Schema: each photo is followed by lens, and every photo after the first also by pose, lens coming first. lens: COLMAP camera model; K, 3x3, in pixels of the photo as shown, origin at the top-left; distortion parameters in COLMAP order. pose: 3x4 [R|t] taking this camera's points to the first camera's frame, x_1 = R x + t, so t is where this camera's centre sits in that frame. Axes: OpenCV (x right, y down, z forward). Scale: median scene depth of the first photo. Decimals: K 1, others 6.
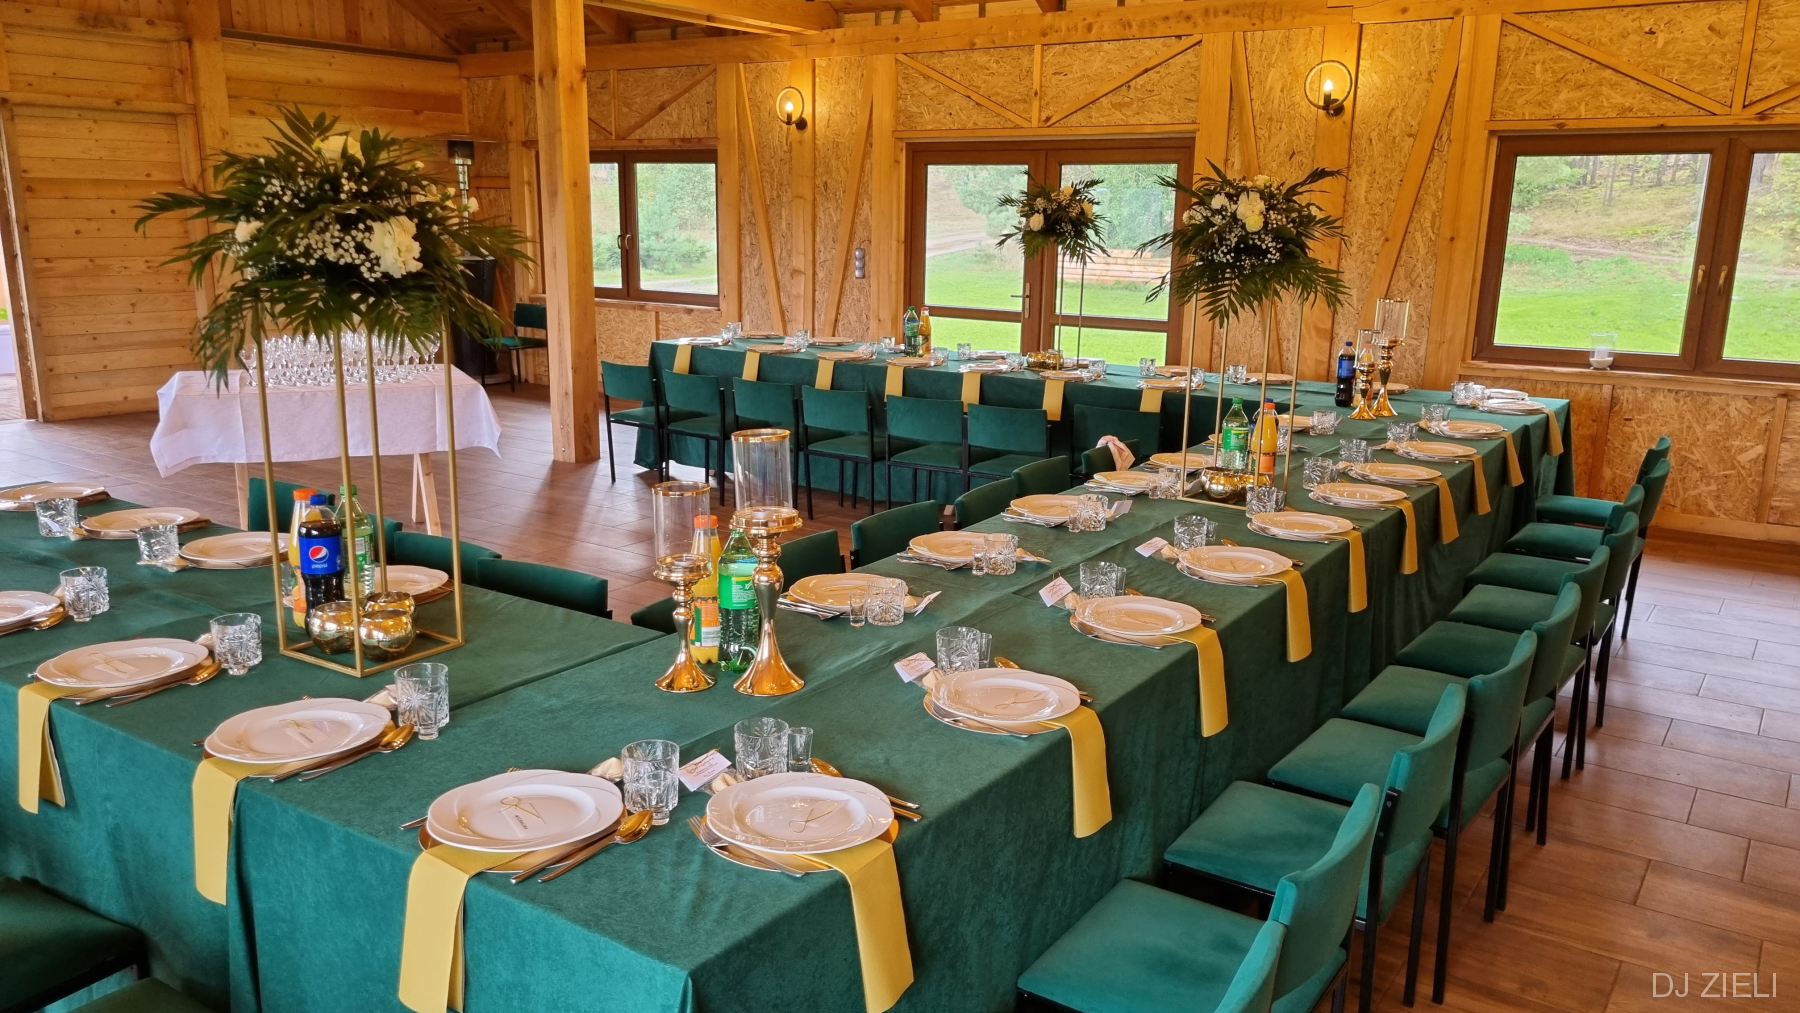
lens RADIAL K [[1348.5, 0, 892.4], [0, 1348.5, 520.2], [0, 0, 1]] dist [0.053918, -0.033334]
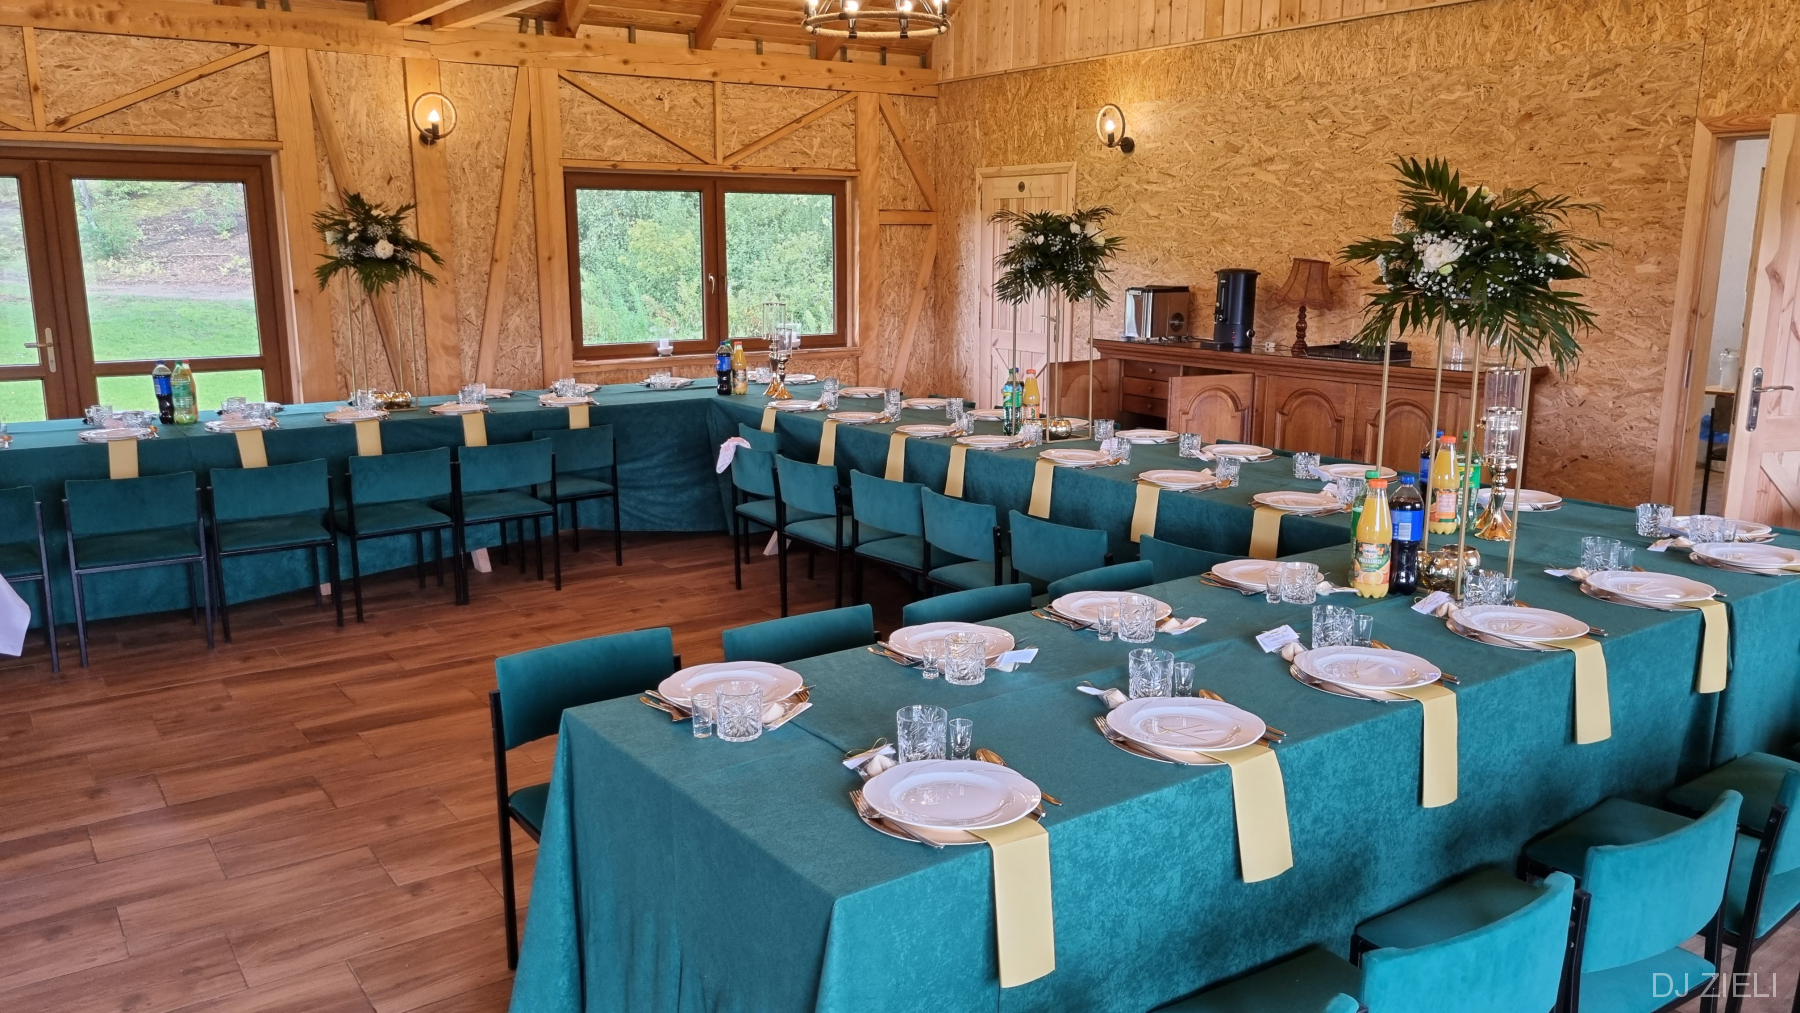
lens RADIAL K [[1348.5, 0, 889.0], [0, 1348.5, 507.2], [0, 0, 1]] dist [0.053918, -0.033334]
pose [[0.341675, -0.198831, 0.918545, -0.510177], [0.218892, 0.967321, 0.127968, -0.074347], [-0.913972, 0.157339, 0.374032, 0.292456]]
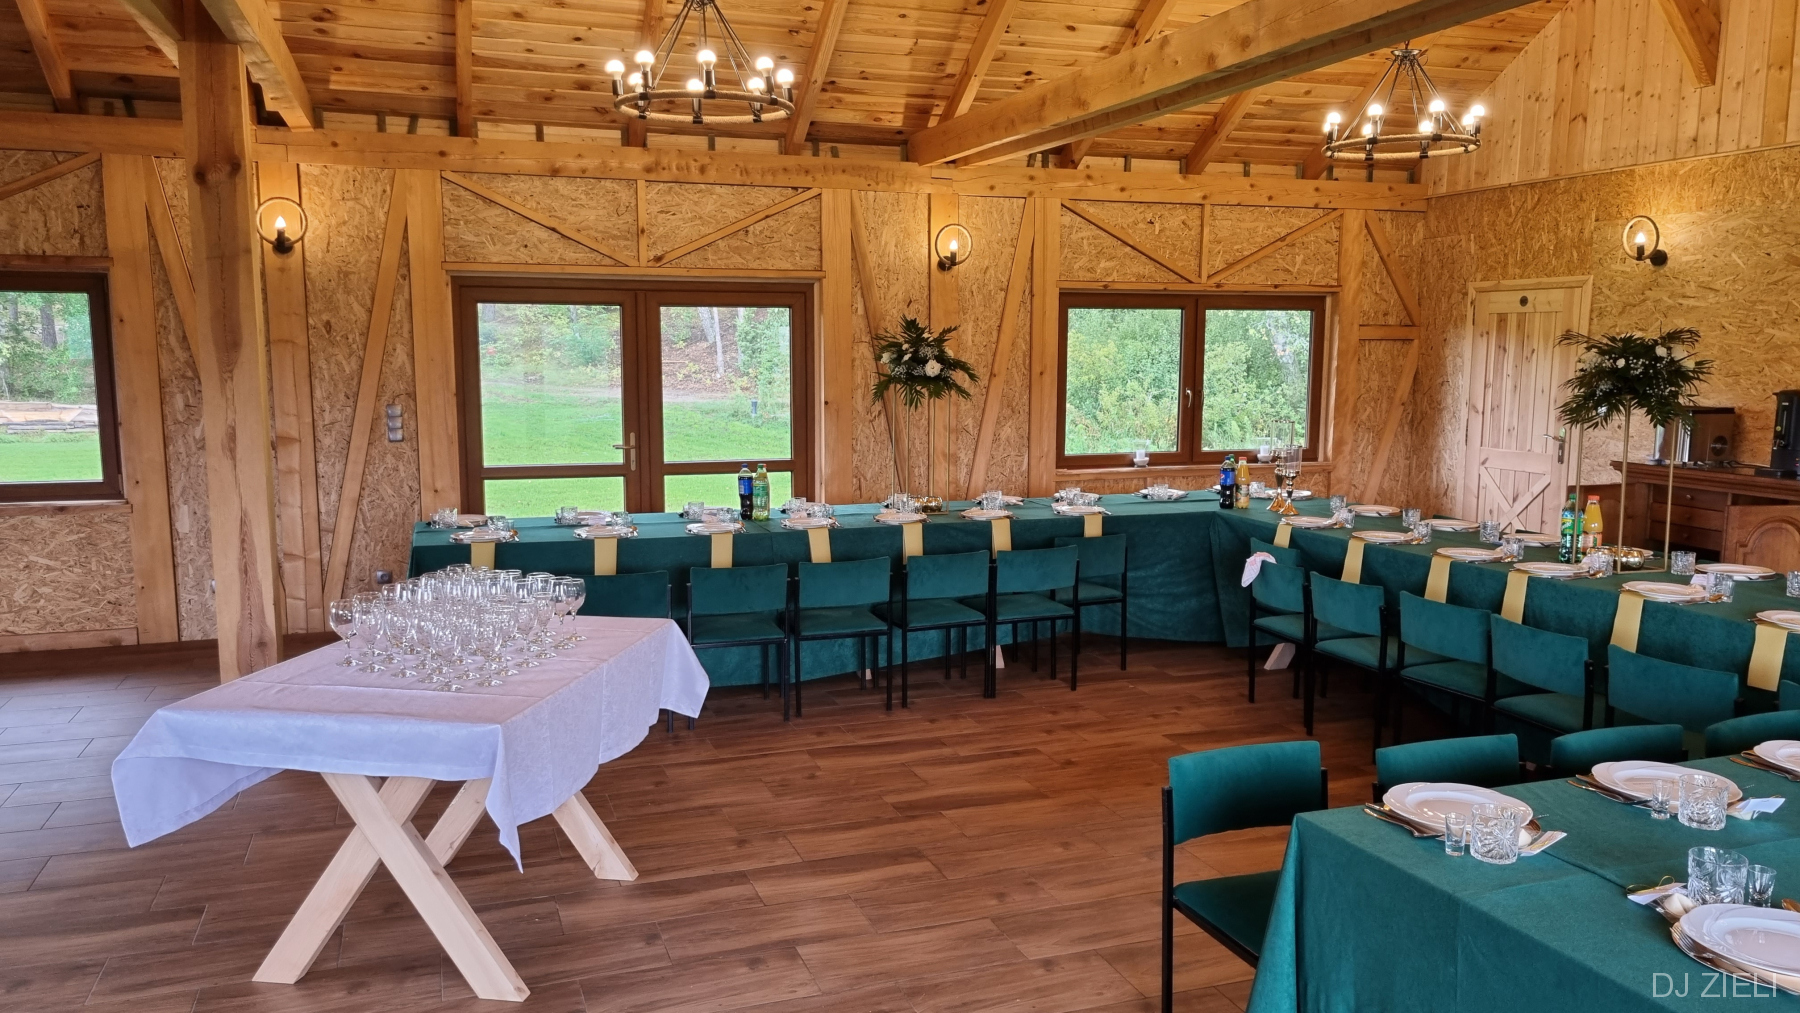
lens RADIAL K [[1348.5, 0, 907.3], [0, 1348.5, 518.9], [0, 0, 1]] dist [0.053918, -0.033334]
pose [[0.575621, -0.118904, 0.809026, -0.568660], [0.191570, 0.981447, 0.007942, -0.095539], [-0.794960, 0.150414, 0.587720, 0.346387]]
